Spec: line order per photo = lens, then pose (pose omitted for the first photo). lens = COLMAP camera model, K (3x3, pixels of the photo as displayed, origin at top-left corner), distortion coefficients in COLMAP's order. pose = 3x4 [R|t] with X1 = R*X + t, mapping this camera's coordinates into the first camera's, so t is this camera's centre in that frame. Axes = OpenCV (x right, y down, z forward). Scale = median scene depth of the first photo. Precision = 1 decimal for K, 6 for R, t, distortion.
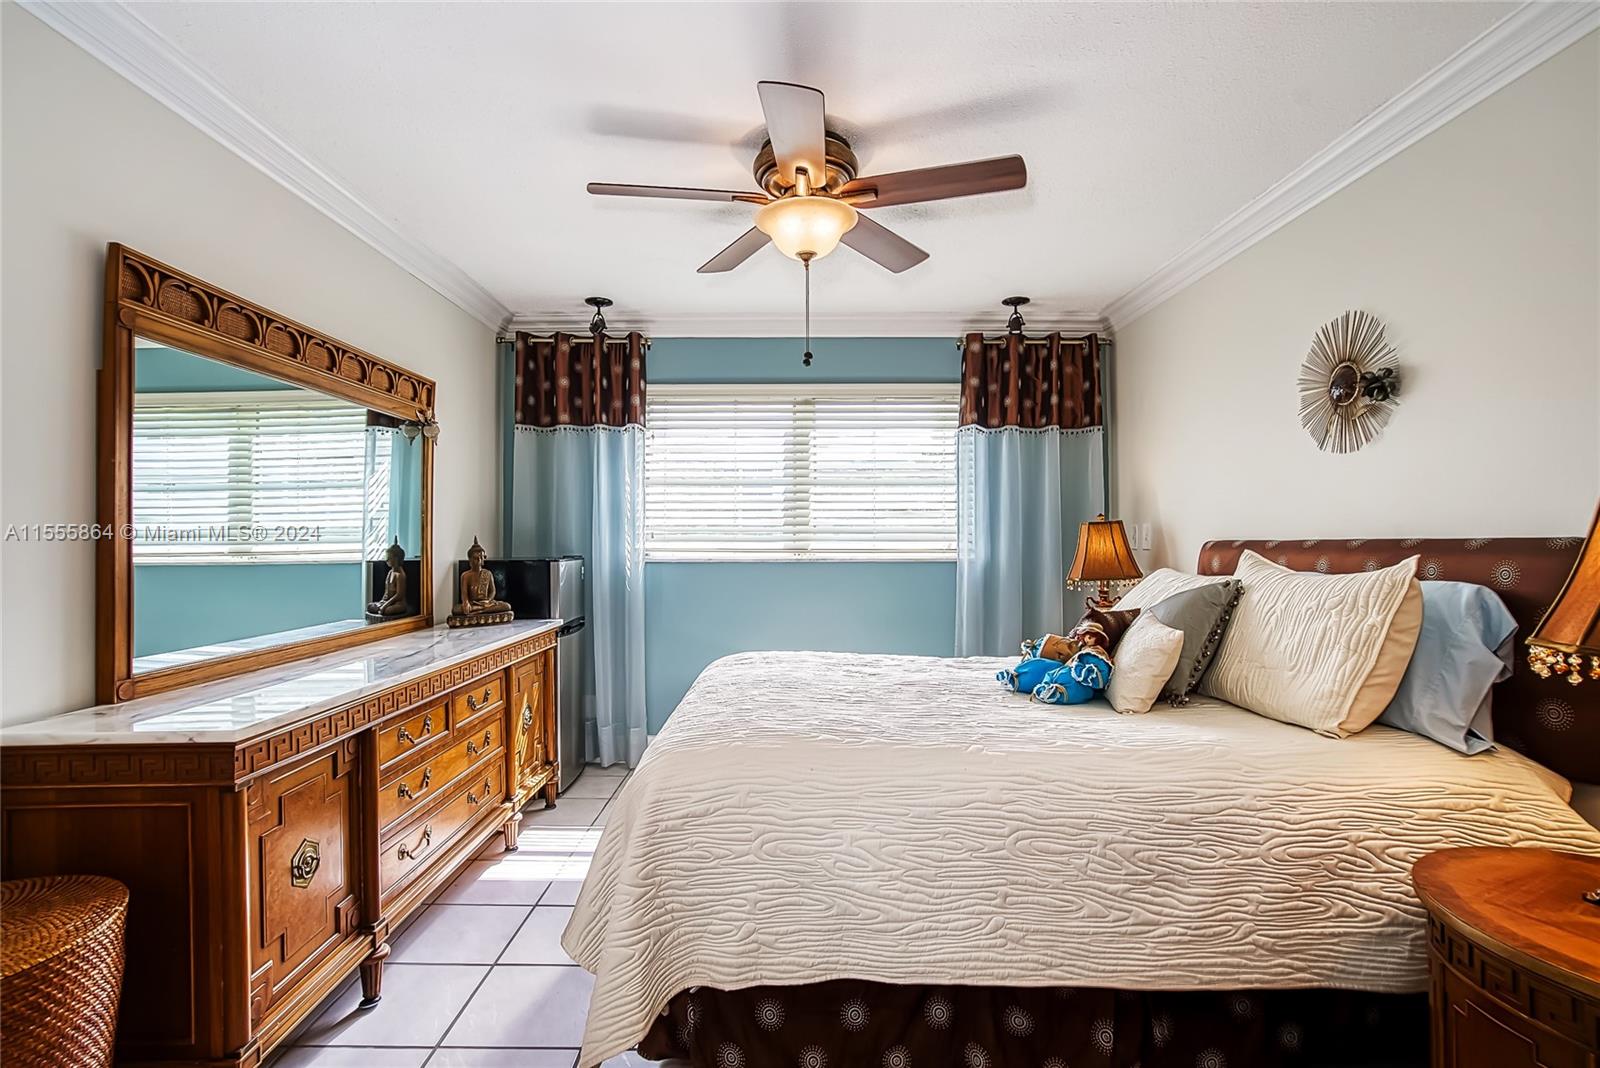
lens RADIAL K [[784.3, 0, 783.2], [0, 784.3, 533.0], [0, 0, 1]] dist [-0.046199, 0.024761]
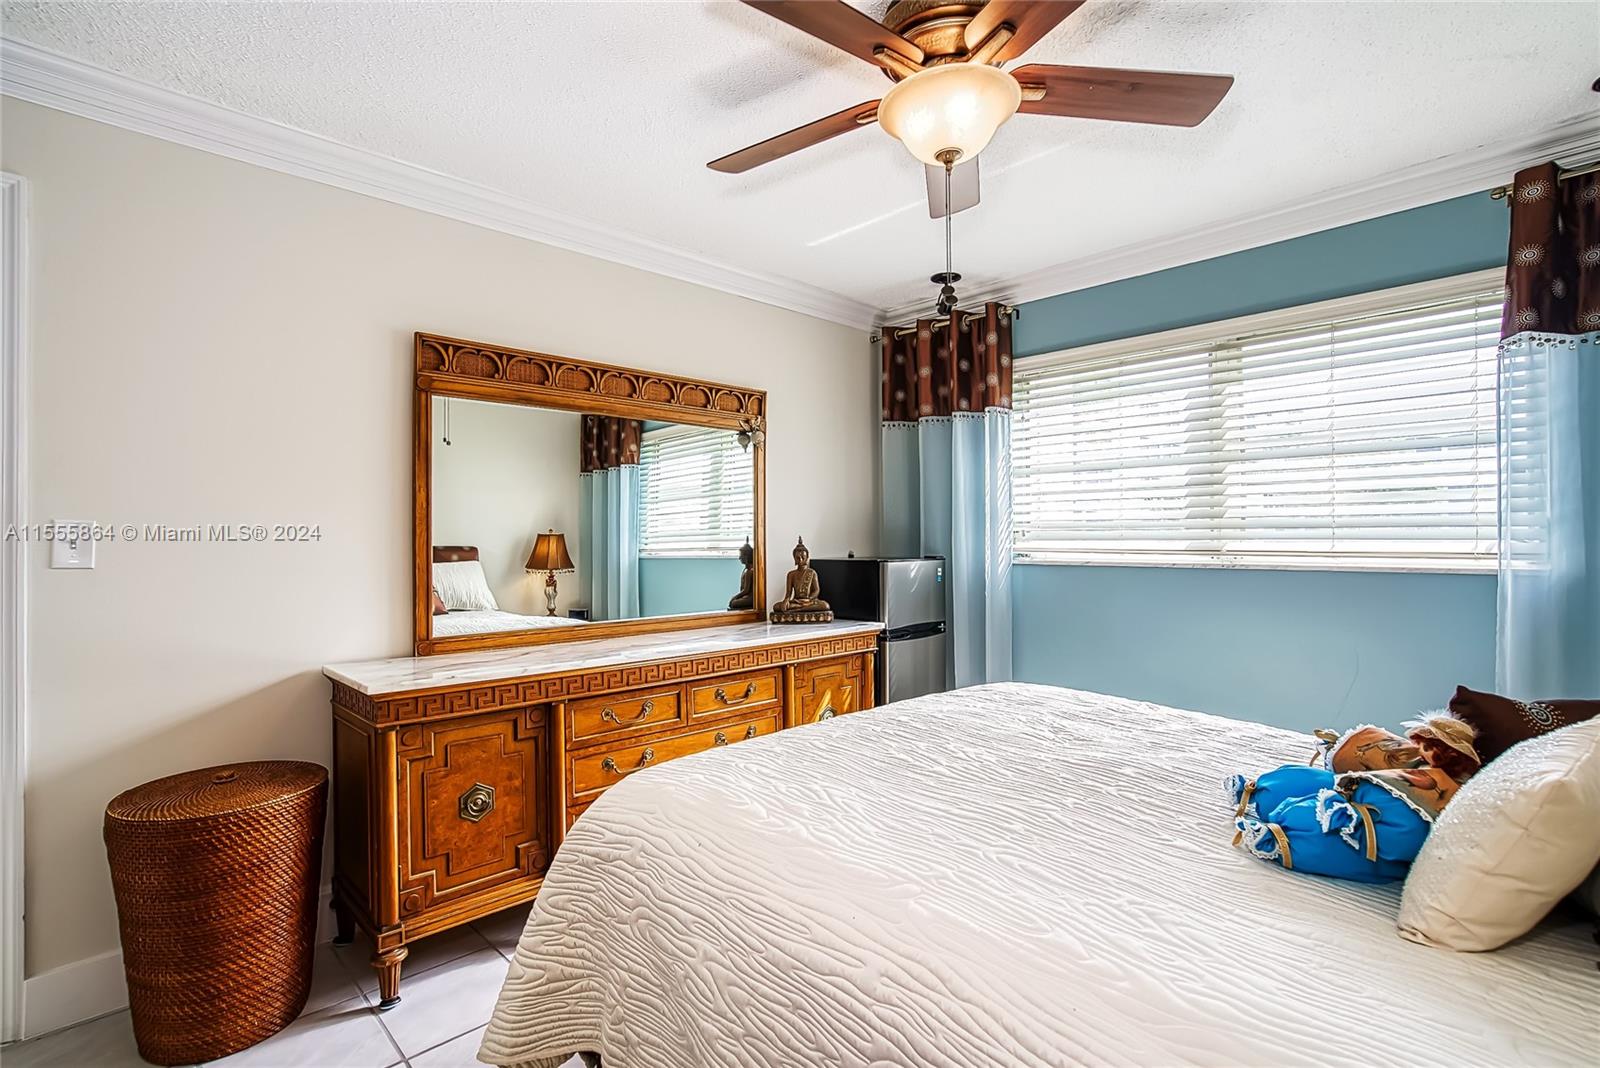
lens RADIAL K [[769.9, 0, 800.0], [0, 769.9, 534.0], [0, 0, 1]] dist [-0.058780, 0.034030]
pose [[0.682466, -0.006804, -0.730885, 0.291702], [0.010284, 0.999947, 0.000295, 0.000987], [0.730845, -0.007718, 0.682500, 0.256841]]
